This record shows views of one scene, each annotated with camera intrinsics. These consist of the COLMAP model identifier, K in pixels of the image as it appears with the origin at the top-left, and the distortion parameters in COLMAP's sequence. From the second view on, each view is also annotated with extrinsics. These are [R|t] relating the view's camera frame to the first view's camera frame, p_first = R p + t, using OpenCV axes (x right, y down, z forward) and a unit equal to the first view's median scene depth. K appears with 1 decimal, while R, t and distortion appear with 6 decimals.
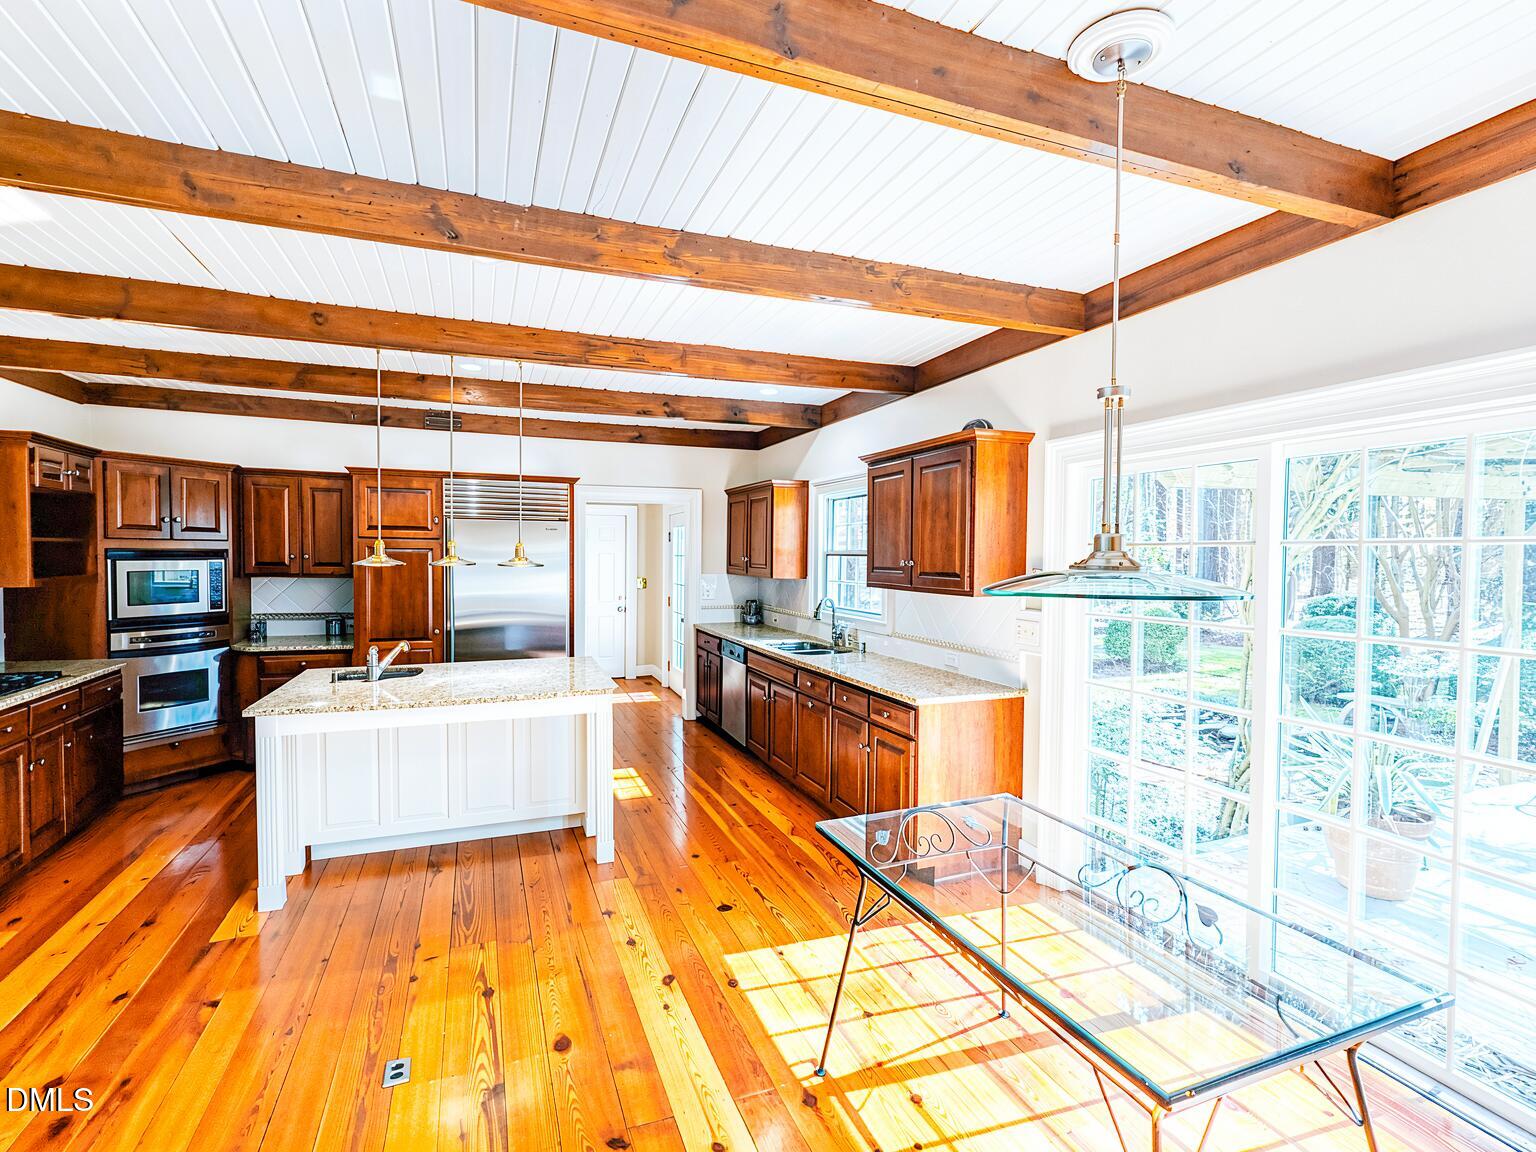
lens RADIAL K [[740.1, 0, 771.4], [0, 740.1, 580.0], [0, 0, 1]] dist [0.001309, 0.000243]
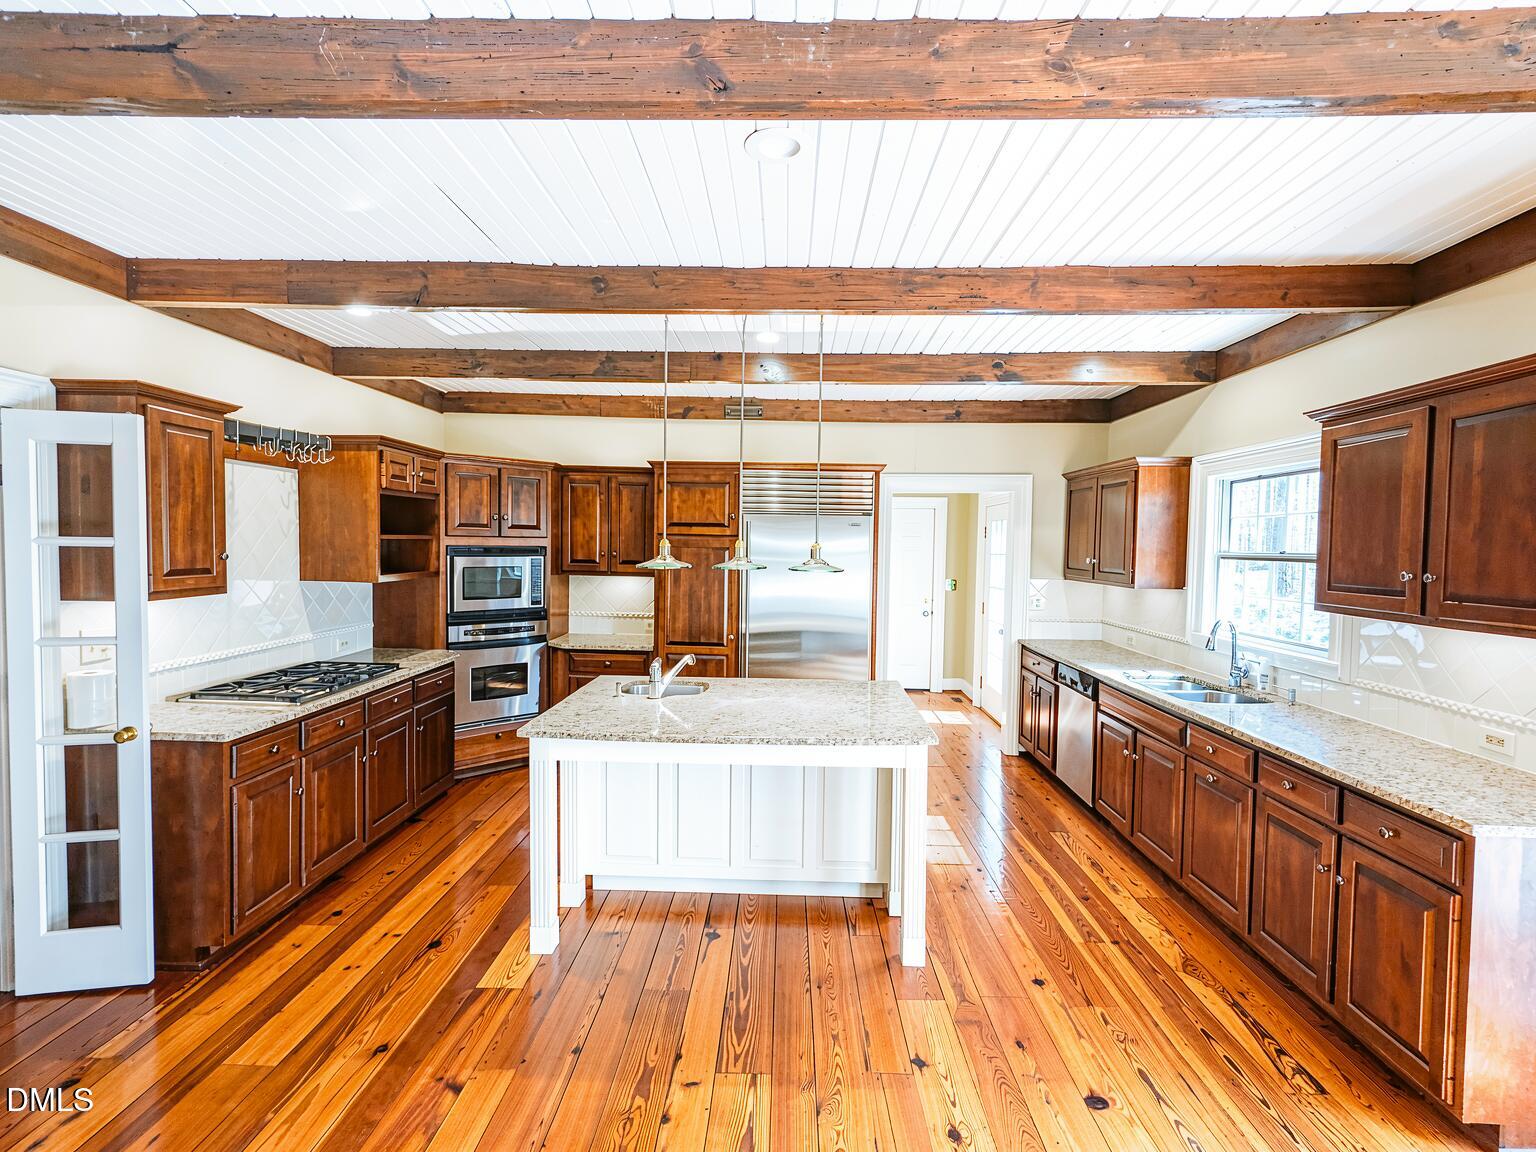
lens RADIAL K [[740.1, 0, 775.4], [0, 740.1, 576.3], [0, 0, 1]] dist [0.001309, 0.000243]
pose [[0.923496, 0.021224, -0.383020, -0.065516], [-0.020158, 0.999774, 0.006796, -0.016673], [0.383077, 0.001445, 0.923715, 0.221656]]
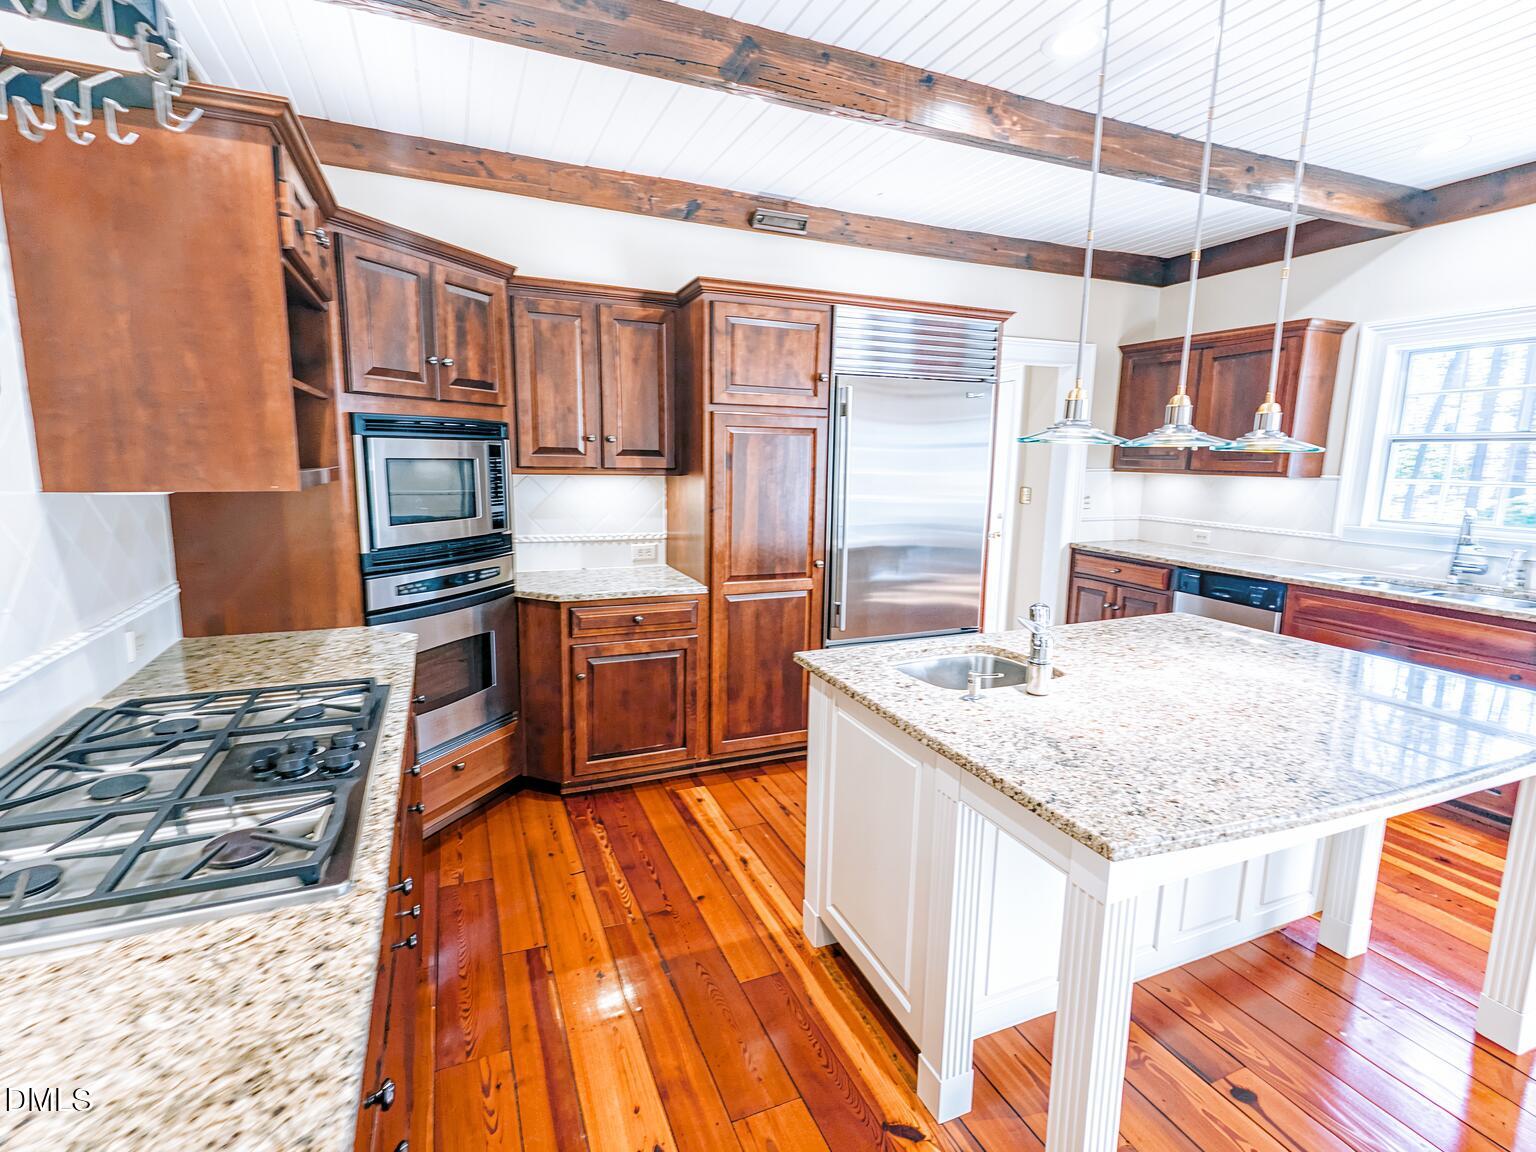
lens RADIAL K [[740.1, 0, 763.6], [0, 740.1, 575.1], [0, 0, 1]] dist [0.001309, 0.000243]
pose [[0.998939, -0.002451, 0.045977, -0.684341], [-0.003686, 0.991118, 0.132931, -0.002193], [-0.045895, -0.132960, 0.990058, 0.500317]]
